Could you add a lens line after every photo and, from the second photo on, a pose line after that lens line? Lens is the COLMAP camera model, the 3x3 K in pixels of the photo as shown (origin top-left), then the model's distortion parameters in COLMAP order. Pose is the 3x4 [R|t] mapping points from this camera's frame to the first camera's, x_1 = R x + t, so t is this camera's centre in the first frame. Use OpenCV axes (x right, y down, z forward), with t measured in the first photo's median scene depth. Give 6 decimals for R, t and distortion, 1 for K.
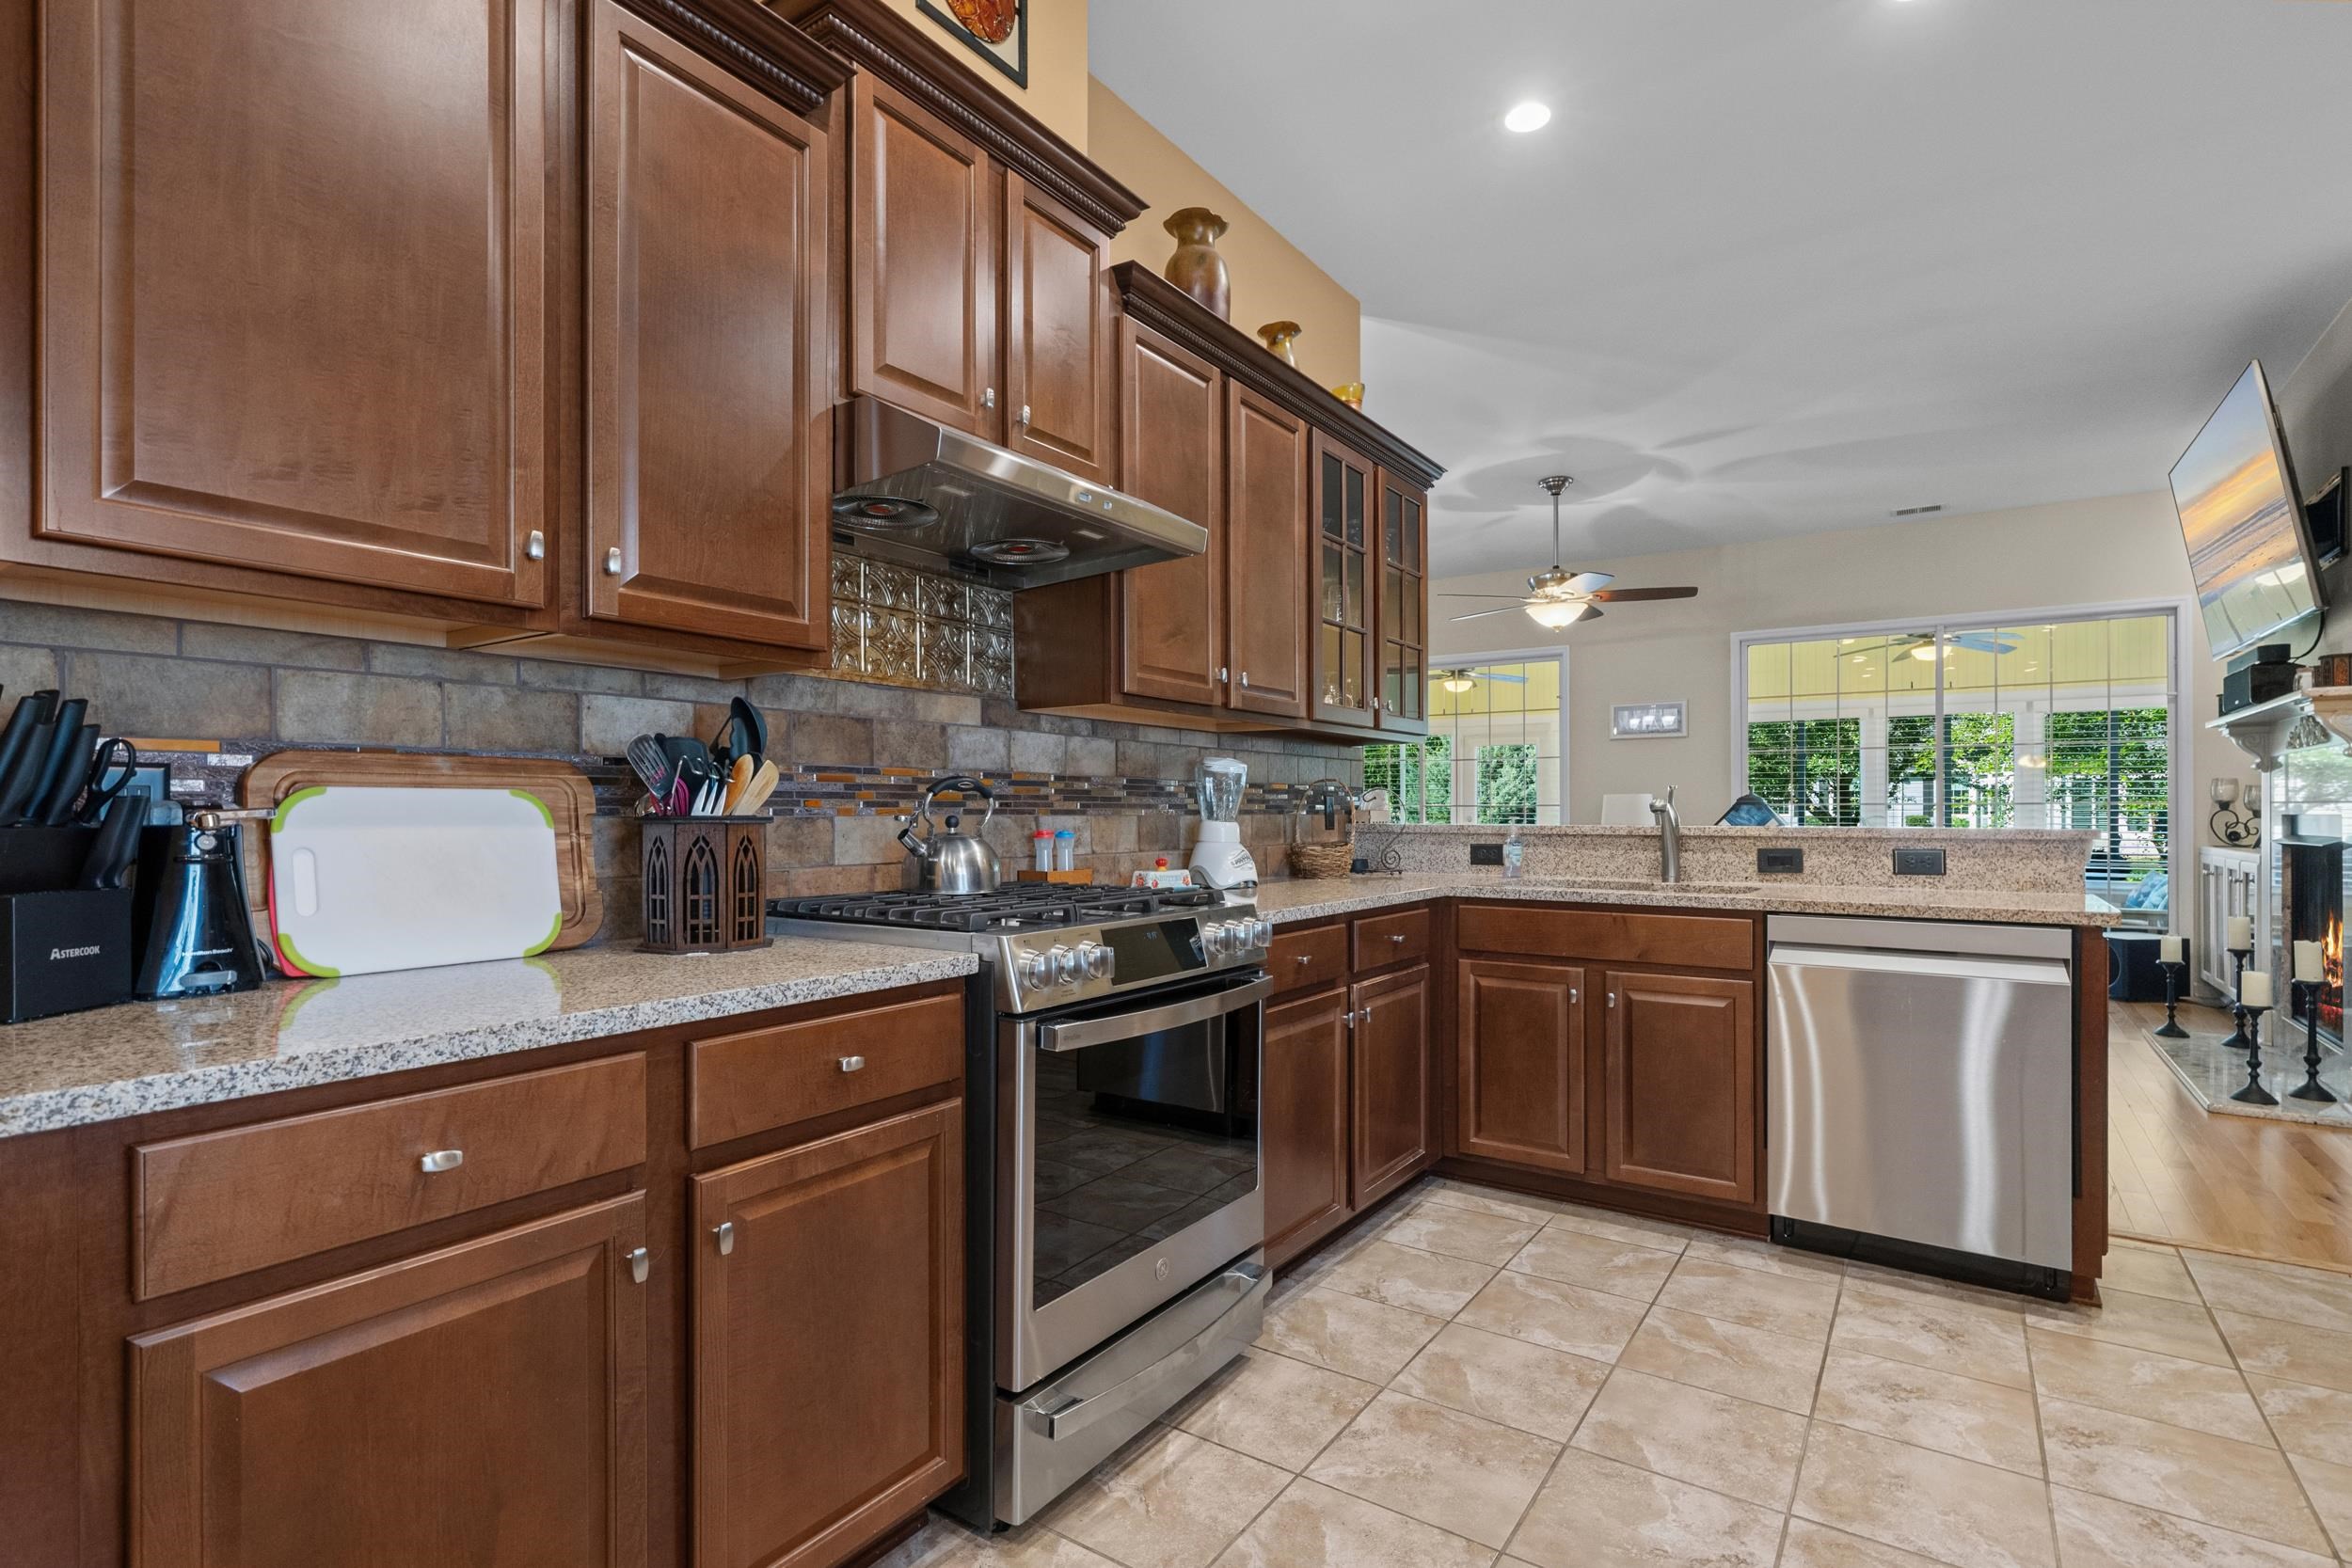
lens RADIAL K [[1110.0, 0, 1182.2], [0, 1110.0, 818.2], [0, 0, 1]] dist [0.000565, -0.000775]
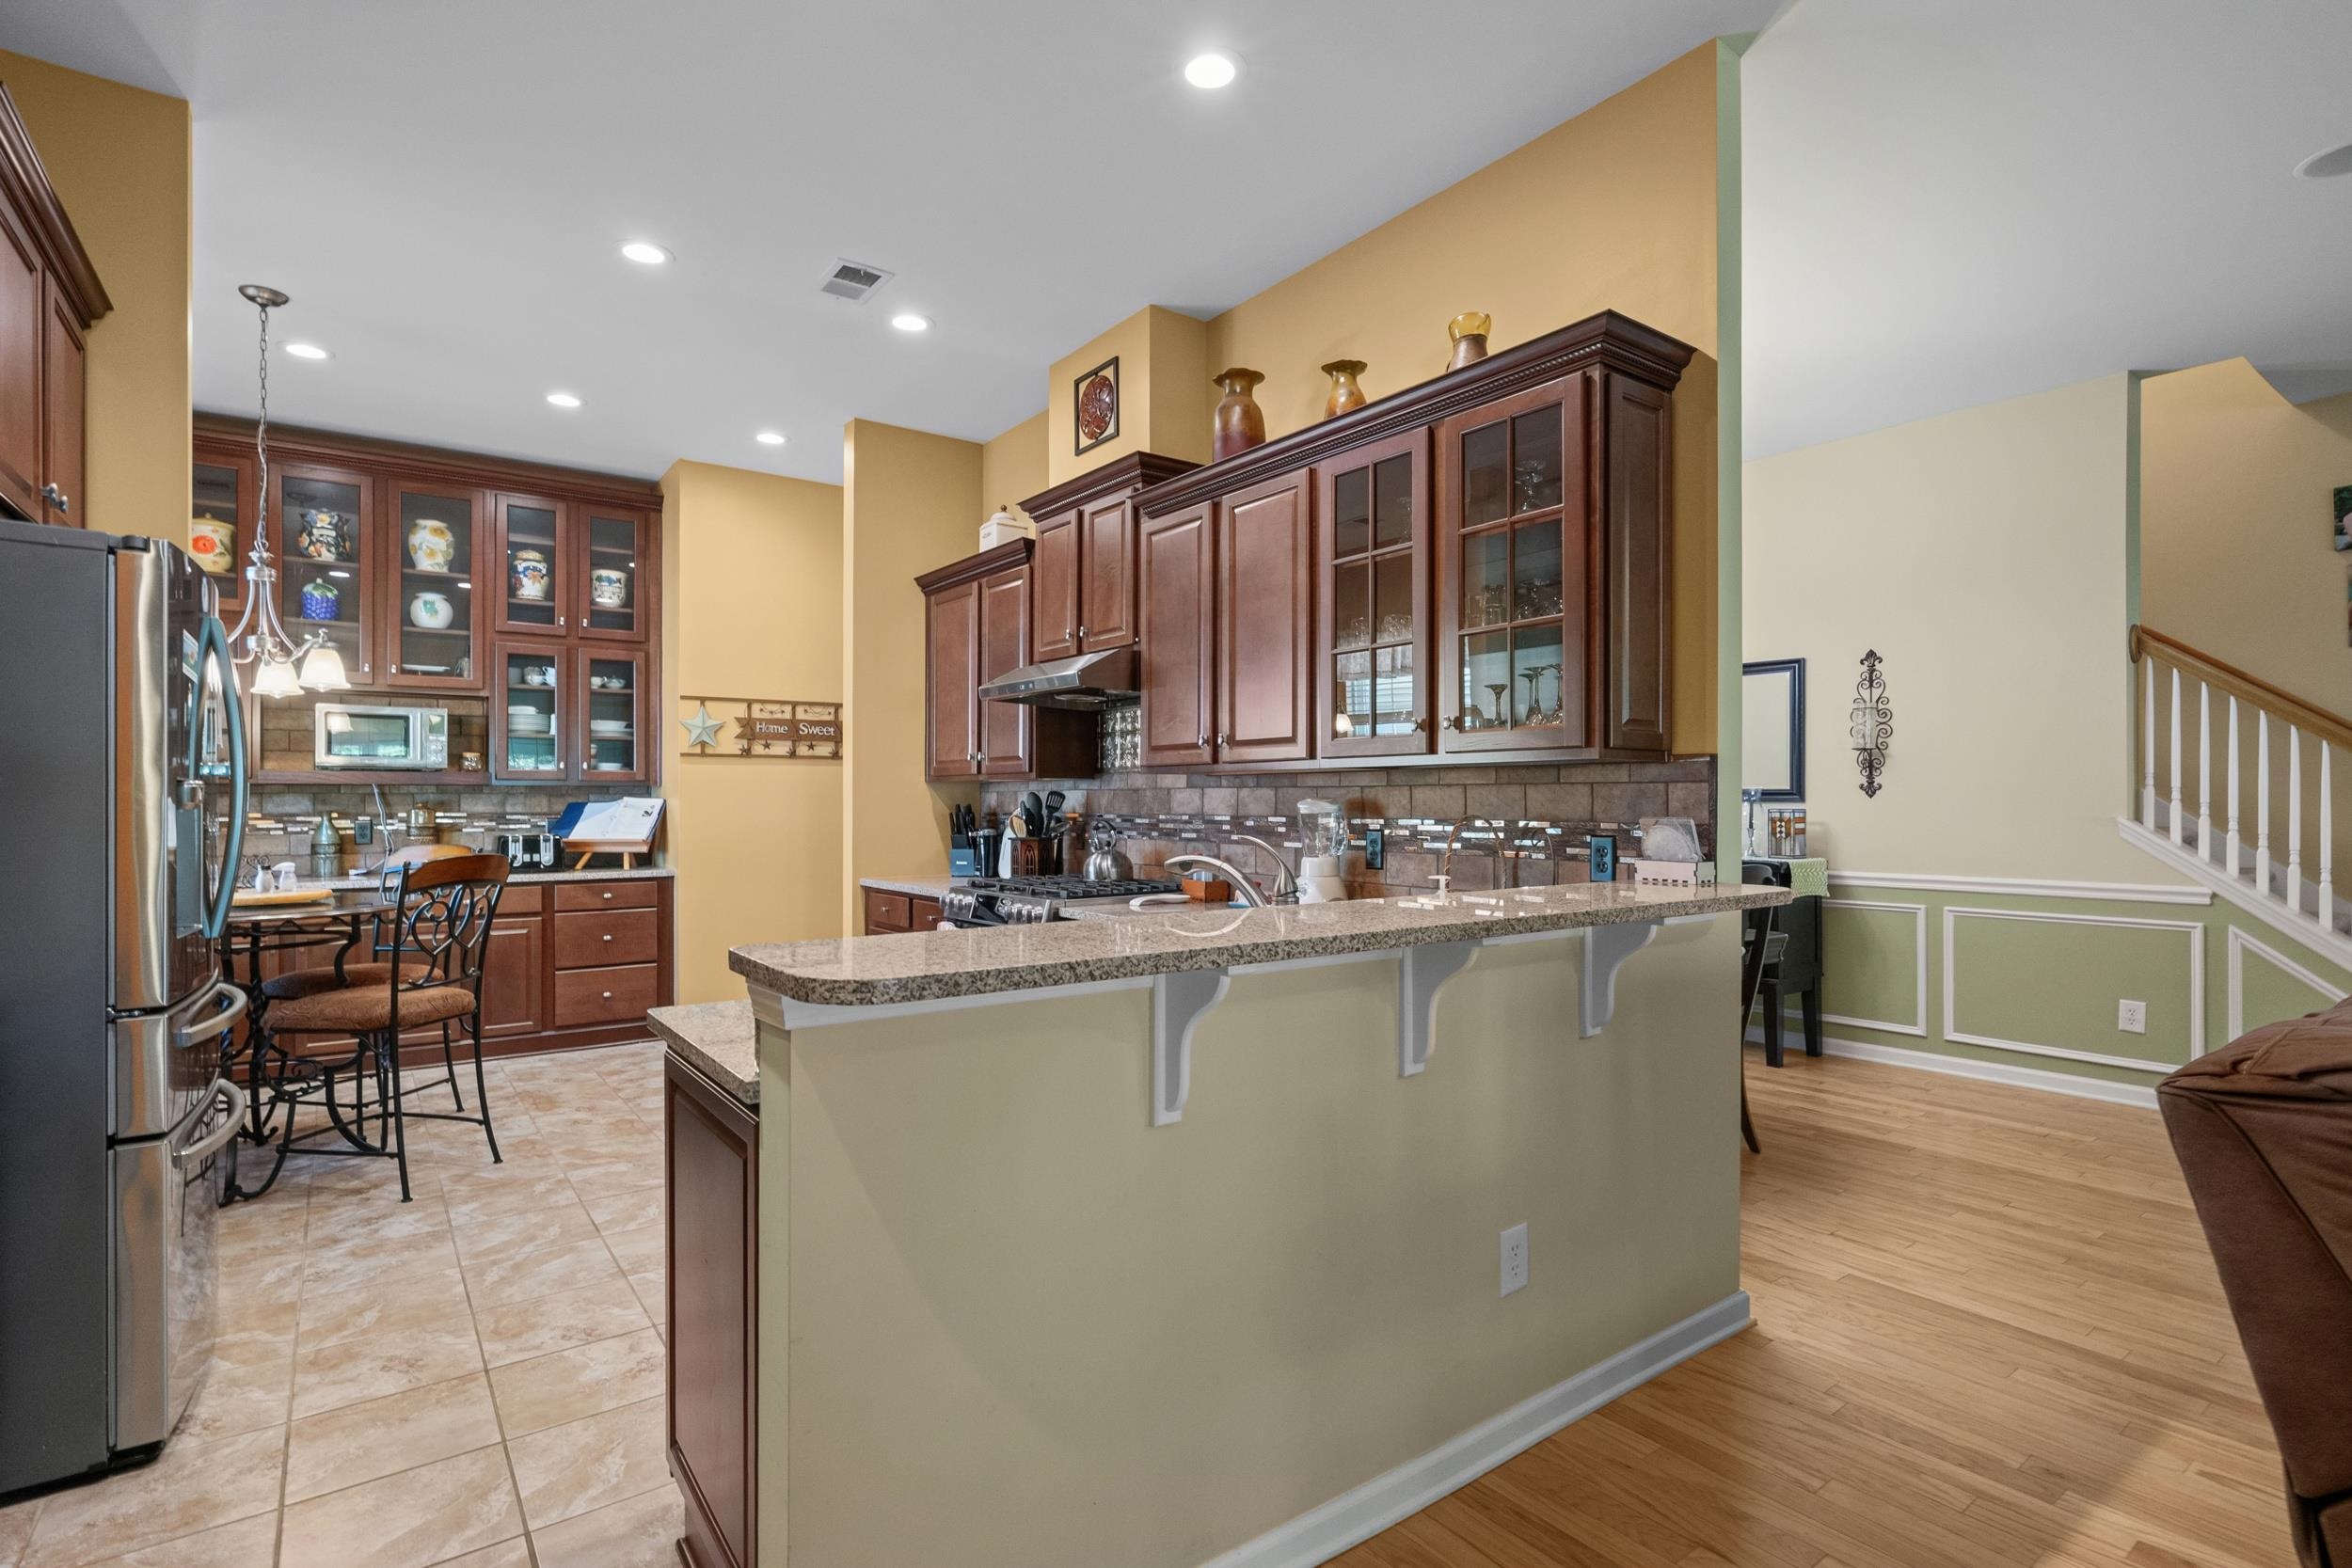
lens RADIAL K [[1110.0, 0, 1172.2], [0, 1110.0, 798.9], [0, 0, 1]] dist [0.000565, -0.000775]
pose [[-0.319465, -0.001892, -0.947596, 1.190645], [-0.004639, 0.999989, -0.000433, -0.056052], [0.947587, 0.004257, -0.319470, 1.291264]]
